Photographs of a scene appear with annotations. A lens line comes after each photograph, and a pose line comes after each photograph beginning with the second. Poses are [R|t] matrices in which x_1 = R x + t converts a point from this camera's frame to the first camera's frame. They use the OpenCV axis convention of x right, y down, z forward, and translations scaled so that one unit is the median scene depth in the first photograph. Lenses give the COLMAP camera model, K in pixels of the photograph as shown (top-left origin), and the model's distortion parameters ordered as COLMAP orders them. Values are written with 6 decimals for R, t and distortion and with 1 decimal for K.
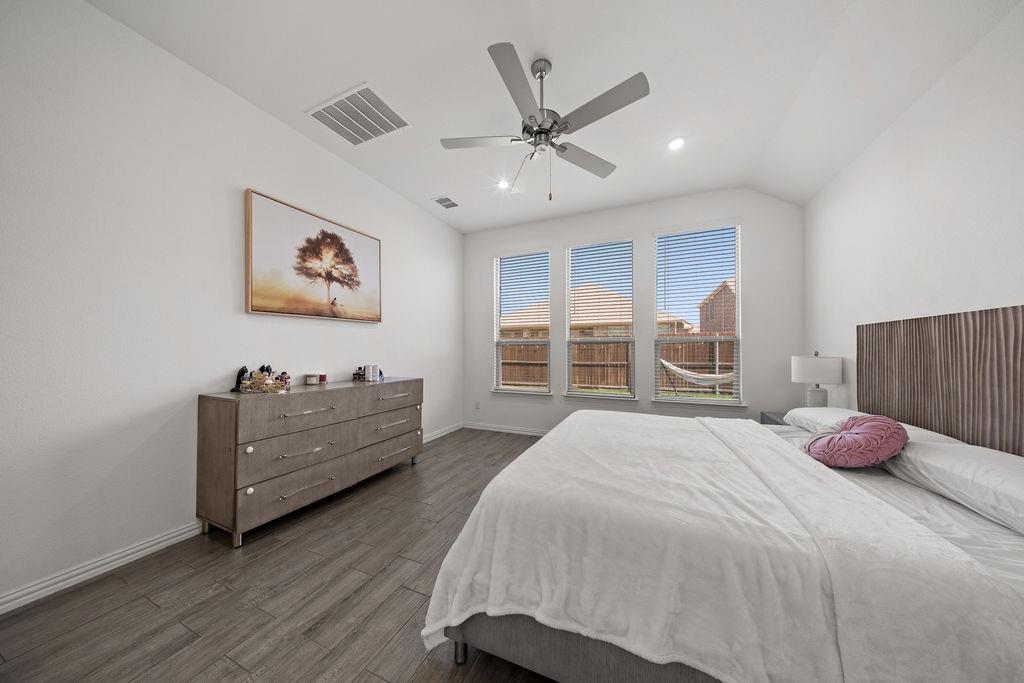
lens RADIAL K [[311.6, 0, 516.0], [0, 311.6, 347.5], [0, 0, 1]] dist [-0.000227, -0.000041]
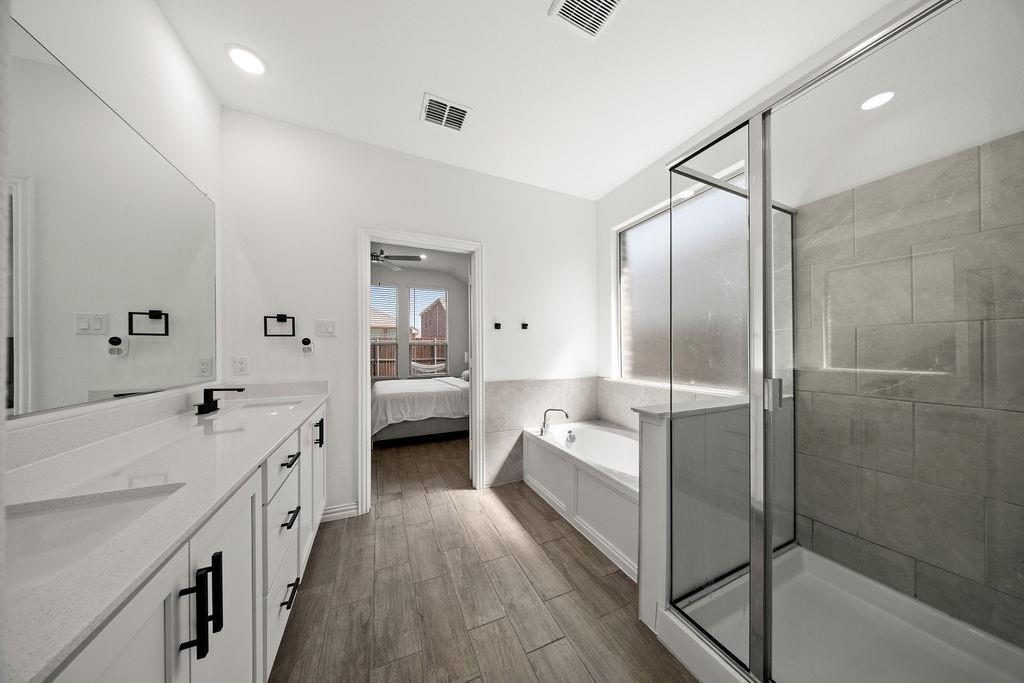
lens RADIAL K [[302.3, 0, 517.3], [0, 302.3, 349.6], [0, 0, 1]] dist [-0.000371, -0.000060]
pose [[0.660837, -0.002578, 0.750525, -0.408598], [-0.003952, 0.999968, 0.006915, -0.007524], [-0.750519, -0.007536, 0.660806, -0.570201]]
